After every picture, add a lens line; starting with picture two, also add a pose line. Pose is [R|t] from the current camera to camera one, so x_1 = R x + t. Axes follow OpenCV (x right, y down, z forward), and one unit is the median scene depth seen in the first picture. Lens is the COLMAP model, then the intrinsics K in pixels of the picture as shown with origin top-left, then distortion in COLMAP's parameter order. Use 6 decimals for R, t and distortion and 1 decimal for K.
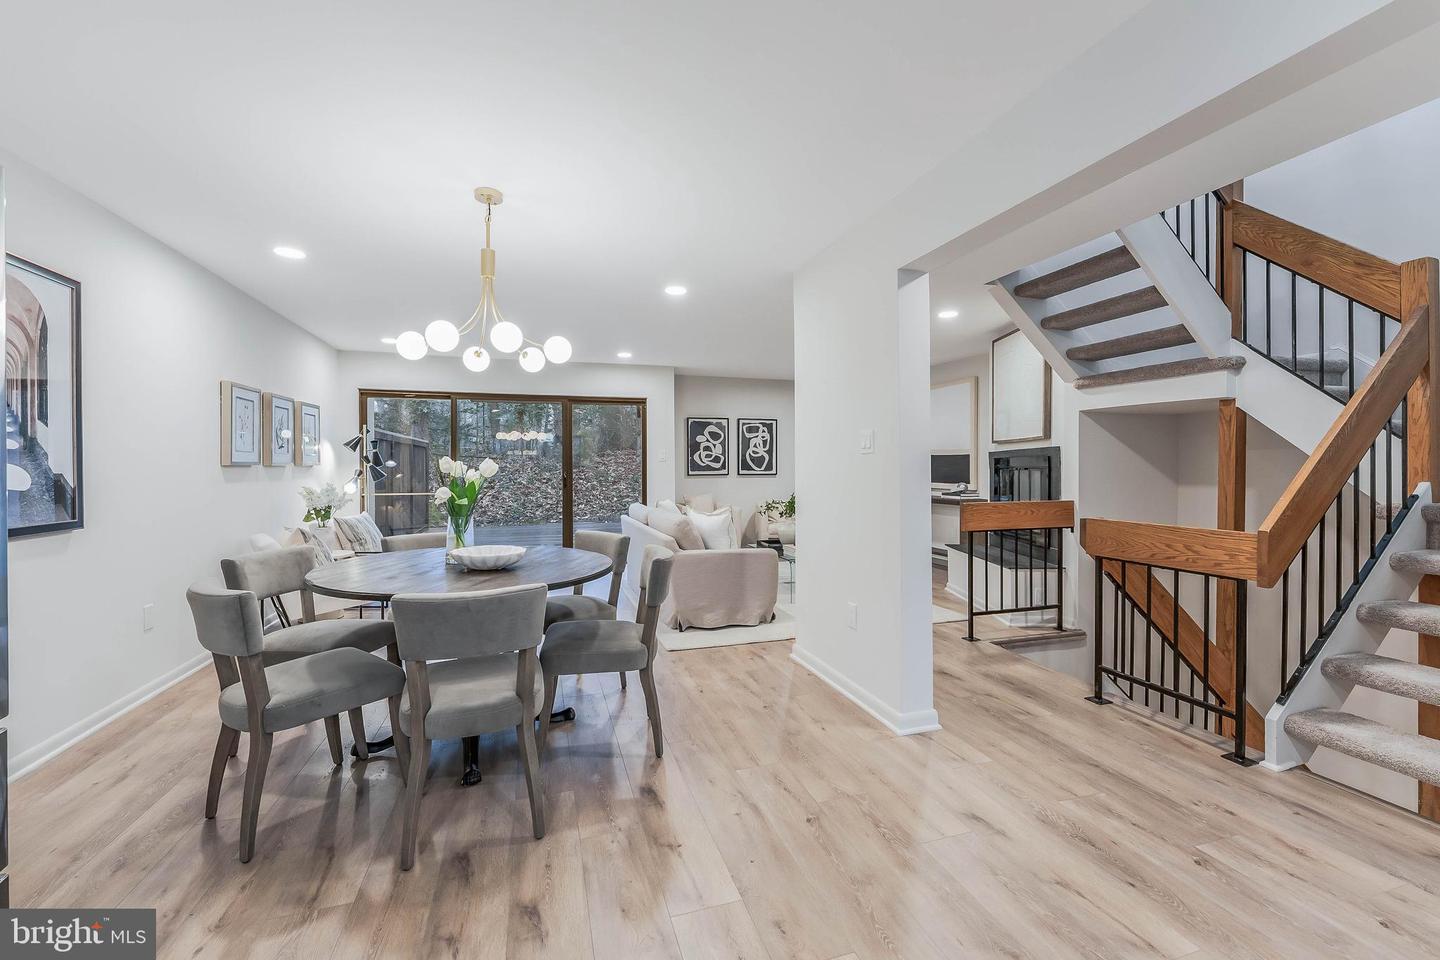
lens RADIAL K [[588.3, 0, 725.6], [0, 588.3, 469.2], [0, 0, 1]] dist [0.003271, -0.001151]
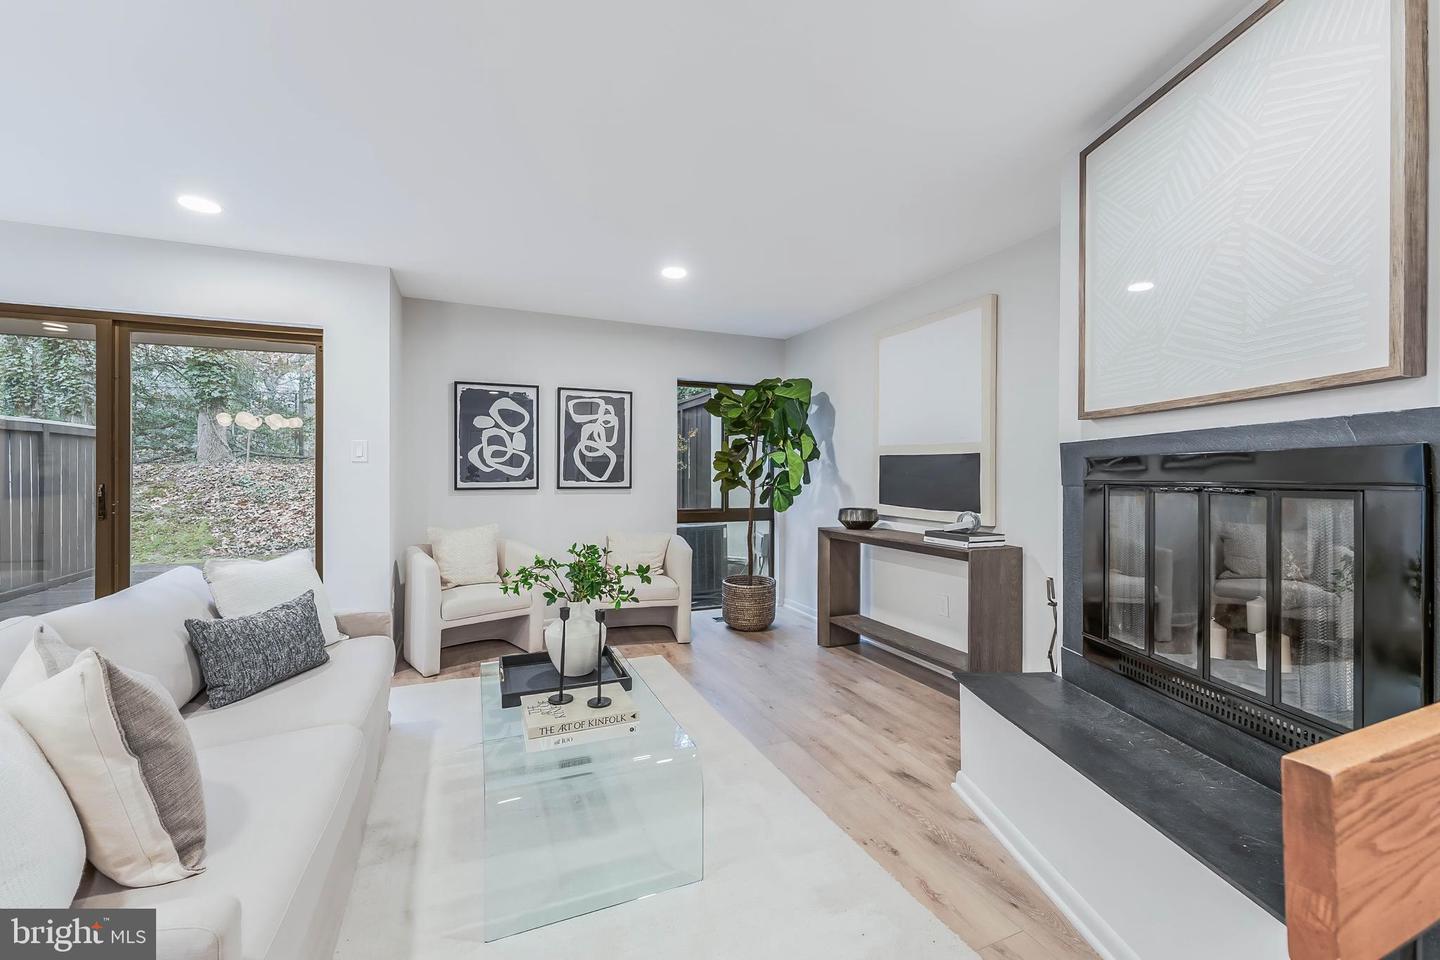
lens RADIAL K [[588.3, 0, 724.5], [0, 588.3, 470.5], [0, 0, 1]] dist [0.003271, -0.001151]
pose [[0.995493, 0.007994, 0.094493, 0.195726], [-0.007197, 0.999936, -0.008777, -0.005939], [-0.094557, 0.008057, 0.995487, 0.670191]]
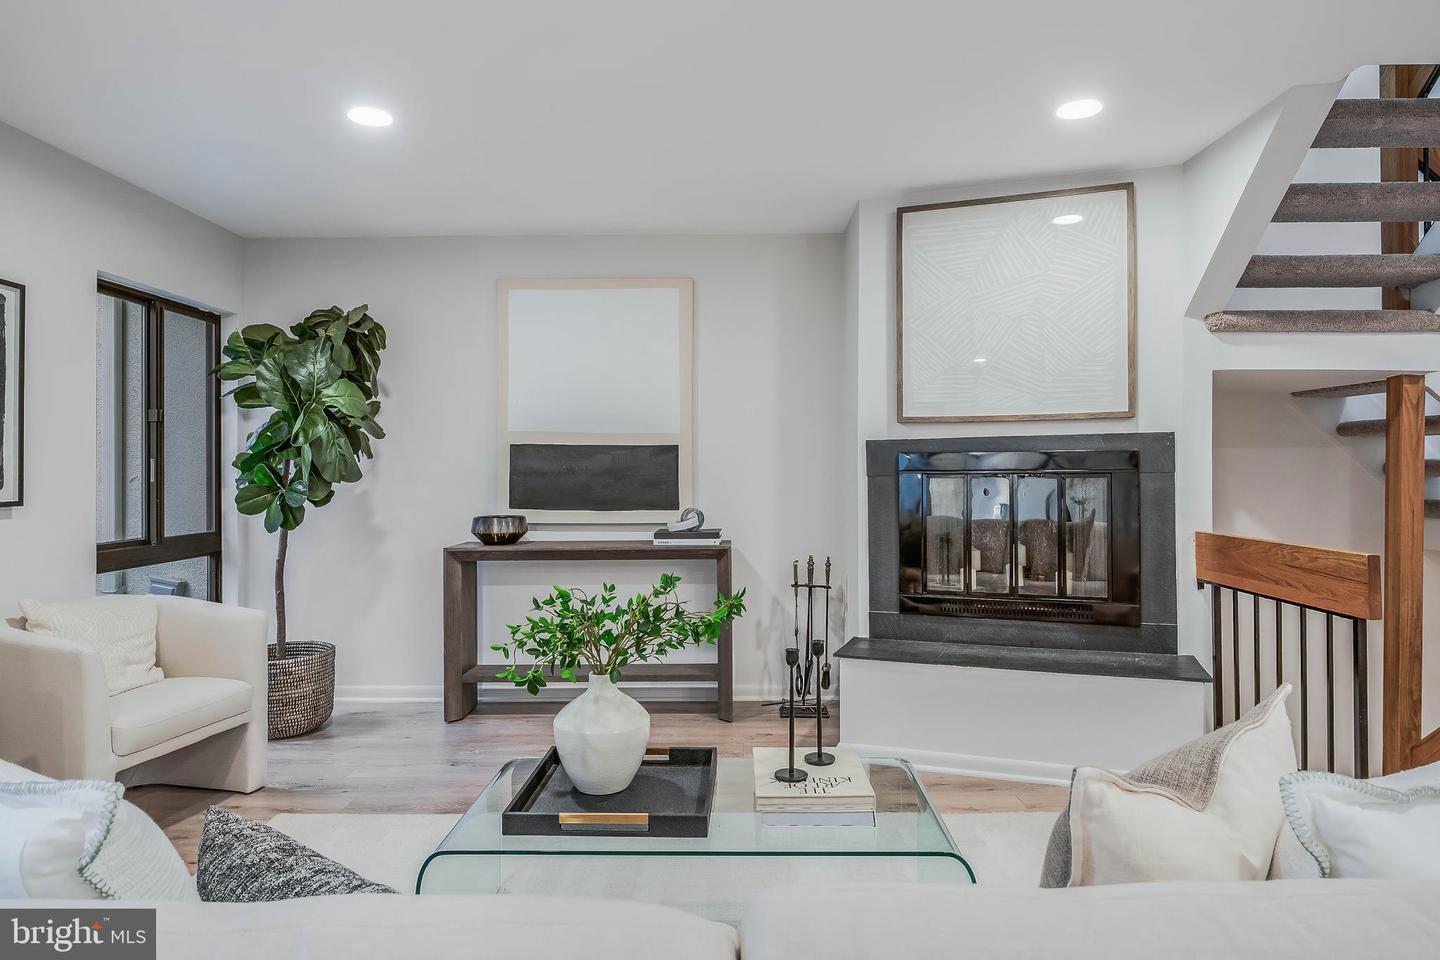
lens RADIAL K [[852.4, 0, 724.5], [0, 852.4, 465.7], [0, 0, 1]] dist [-0.004998, 0.004515]
pose [[0.321179, 0.007194, 0.946991, -0.254123], [0.007257, 0.999923, -0.010058, -0.002909], [-0.946991, 0.010103, 0.321102, 0.953000]]
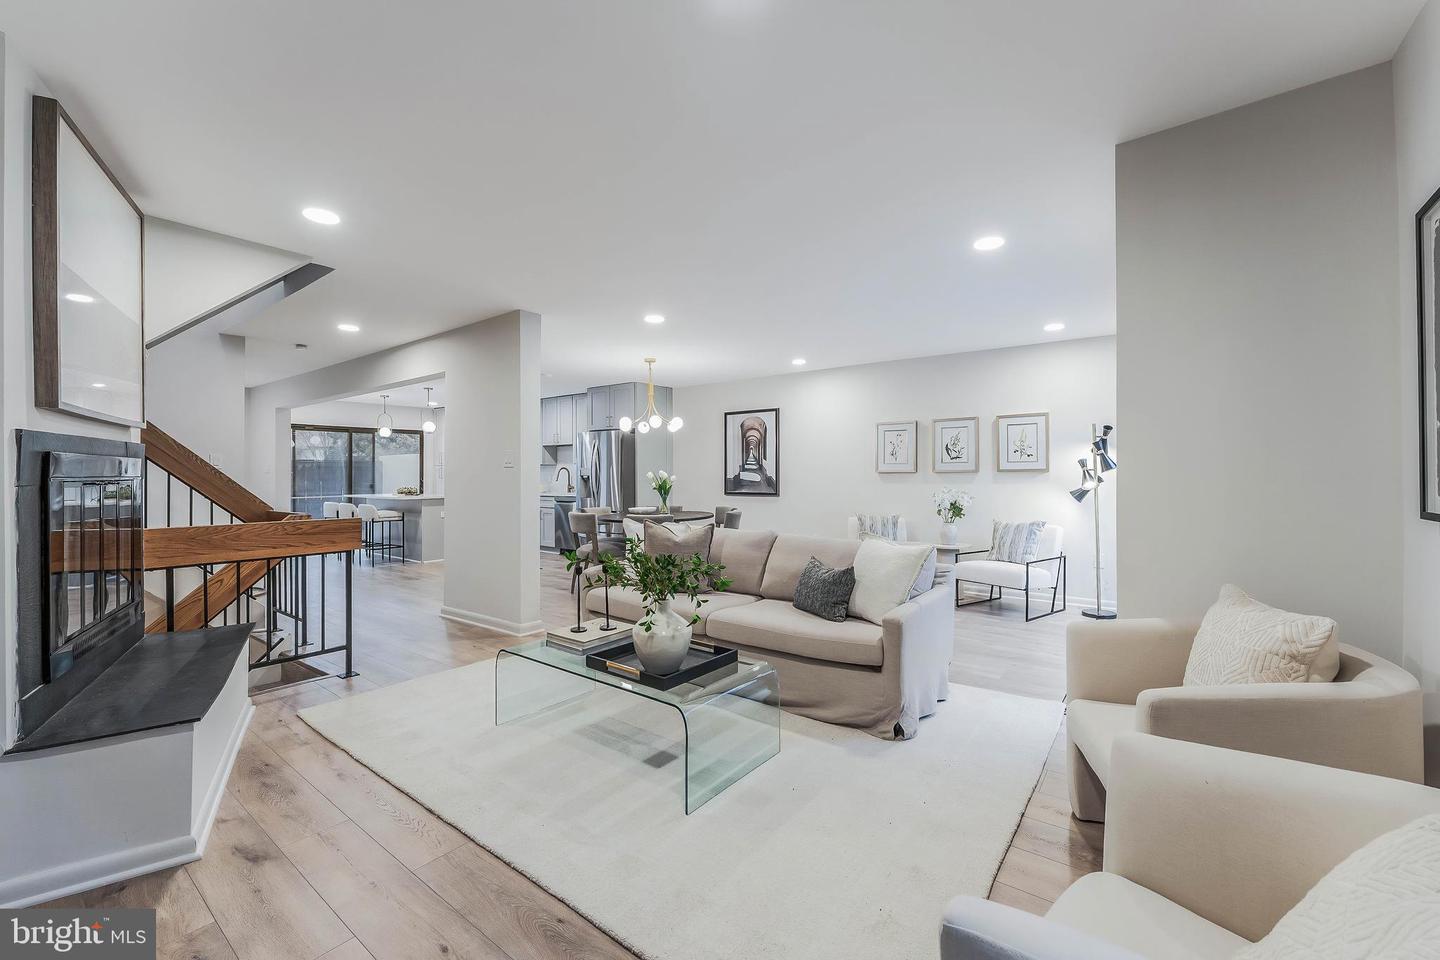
lens RADIAL K [[588.3, 0, 724.9], [0, 588.3, 478.7], [0, 0, 1]] dist [0.003271, -0.001151]
pose [[-0.824241, 0.008087, -0.566182, 0.345538], [0.001944, 0.999933, 0.011451, -0.006946], [0.566236, 0.008338, -0.824201, 1.564955]]
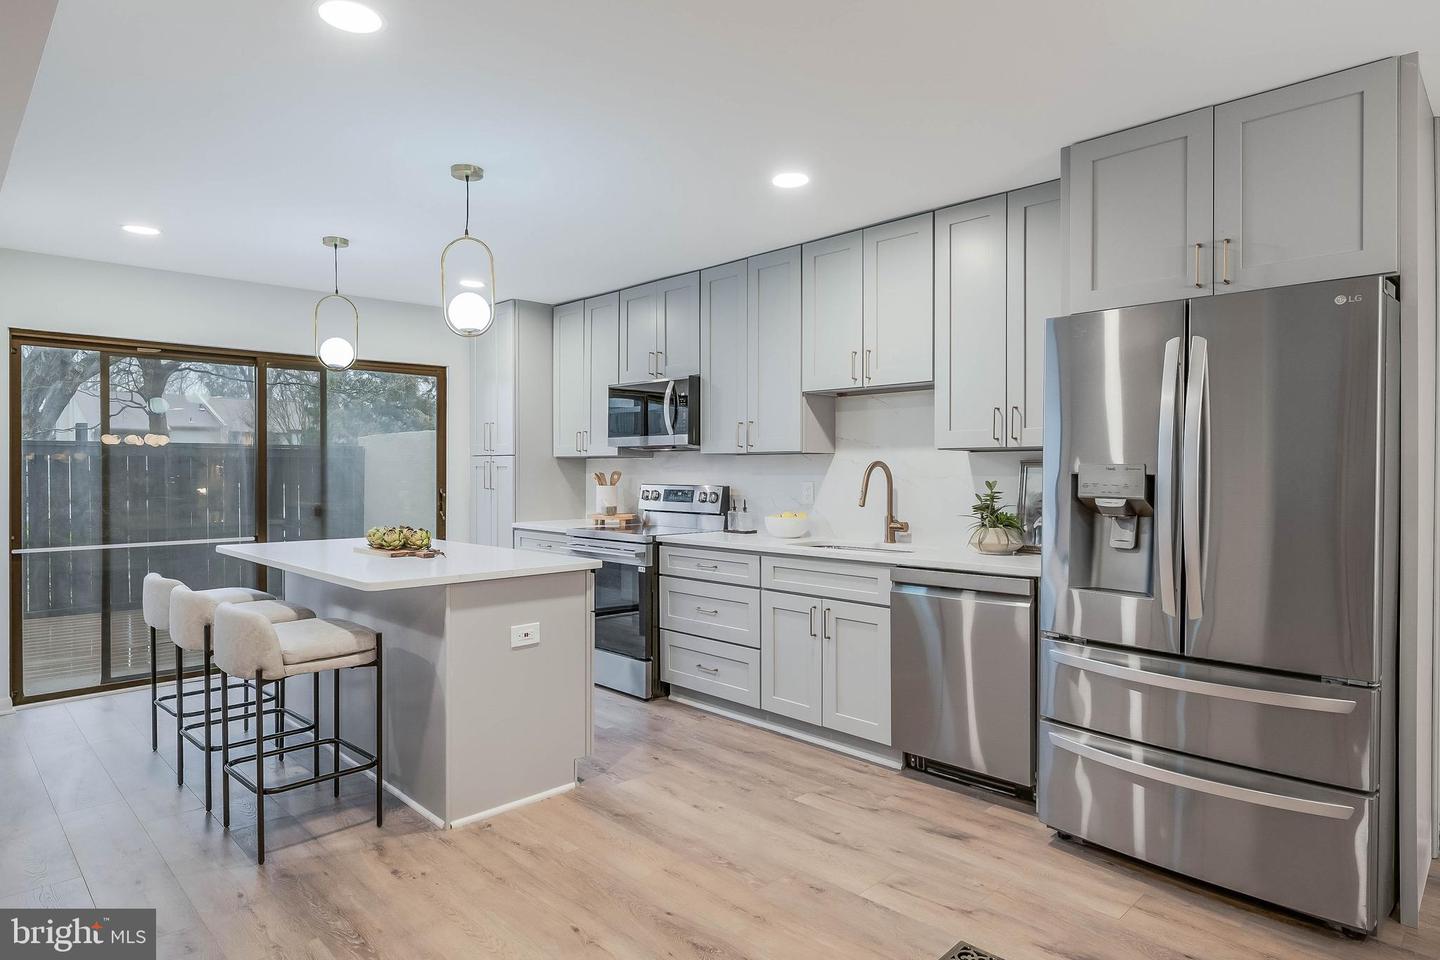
lens RADIAL K [[826.7, 0, 732.7], [0, 826.7, 473.2], [0, 0, 1]] dist [-0.002989, -0.001049]
pose [[-0.892666, 0.005671, -0.450683, 0.205868], [0.001808, 0.999958, 0.009002, -0.017578], [0.450715, 0.007221, -0.892639, 0.439565]]
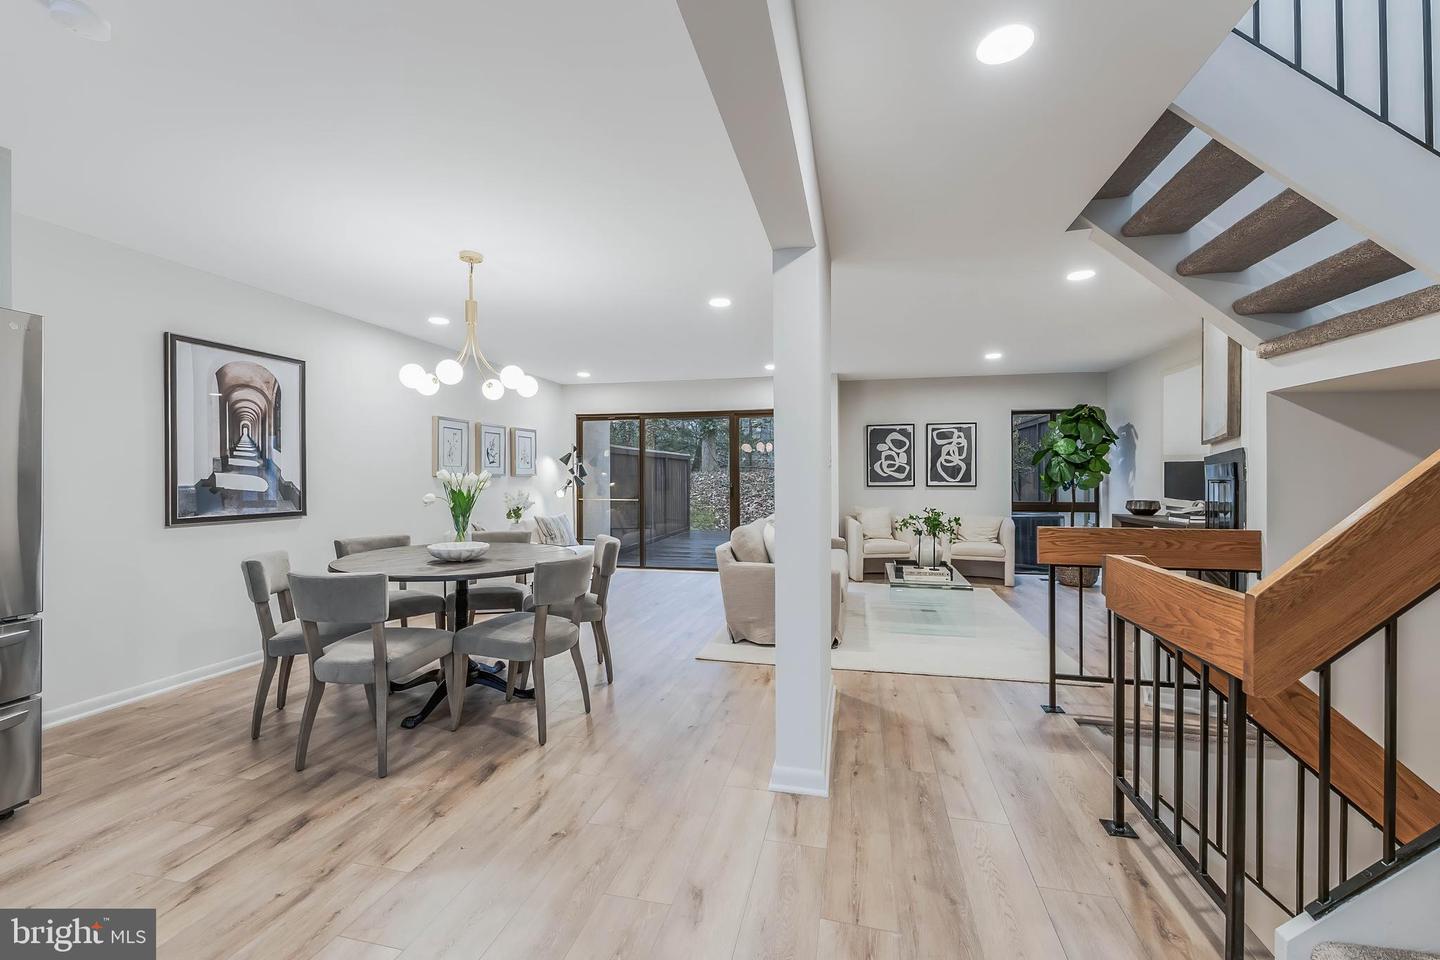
lens RADIAL K [[588.3, 0, 723.4], [0, 588.3, 474.2], [0, 0, 1]] dist [0.003271, -0.001151]
pose [[0.855689, -0.000962, -0.517490, 0.342968], [-0.003305, 0.999968, -0.007324, -0.001881], [0.517480, 0.007978, 0.855658, 0.111104]]
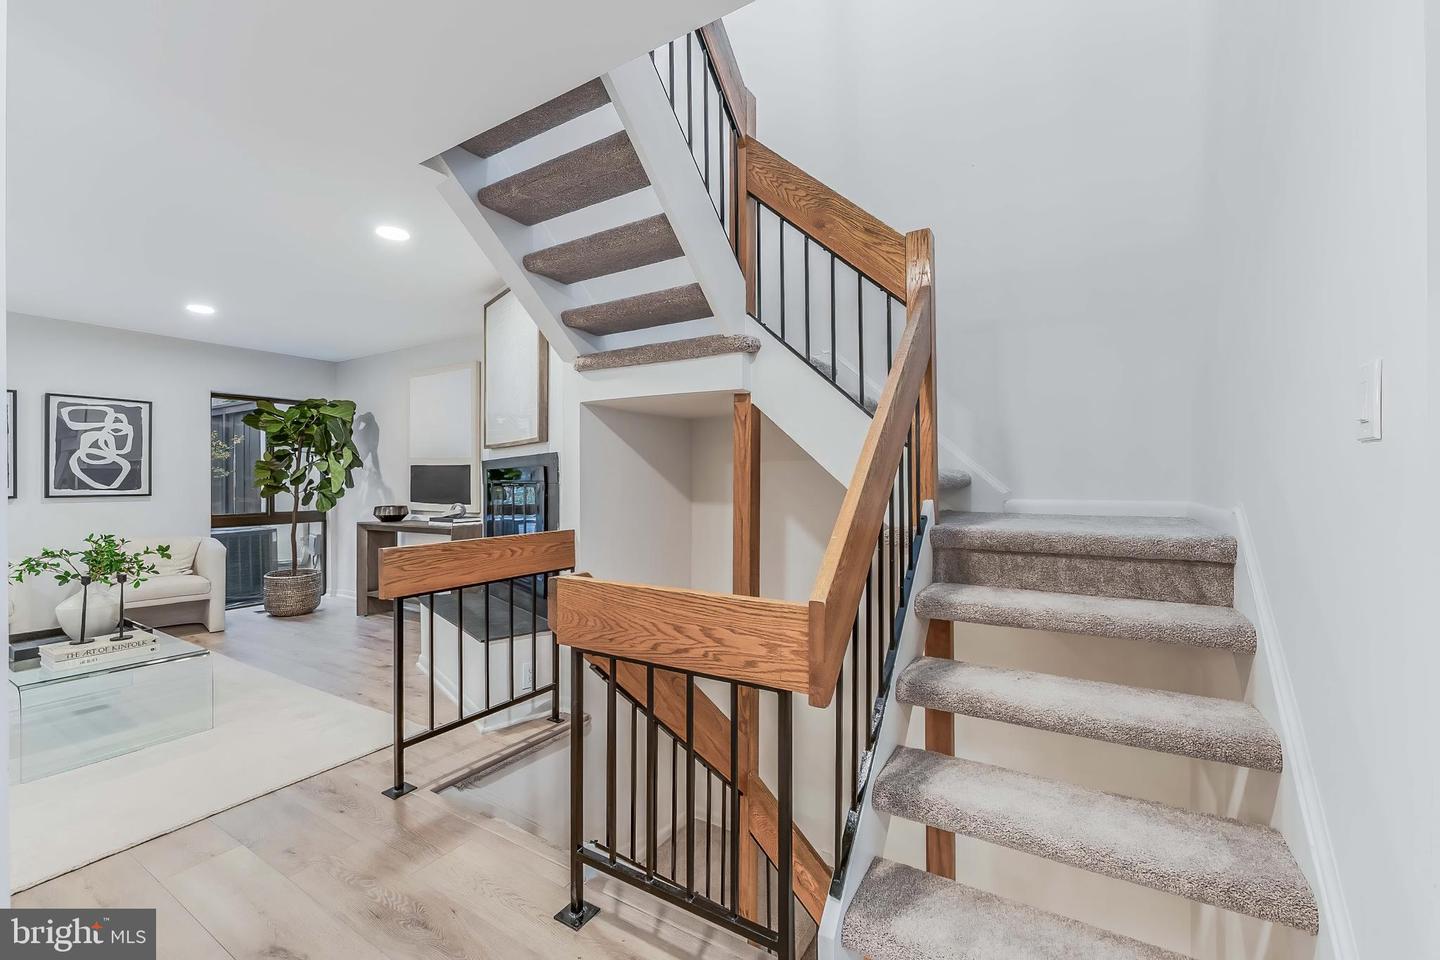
lens RADIAL K [[588.3, 0, 725.8], [0, 588.3, 475.4], [0, 0, 1]] dist [0.003271, -0.001151]
pose [[0.758249, 0.003002, 0.651958, 0.220020], [0.005377, 0.999927, -0.010859, -0.002266], [-0.651943, 0.011740, 0.758177, 0.284995]]
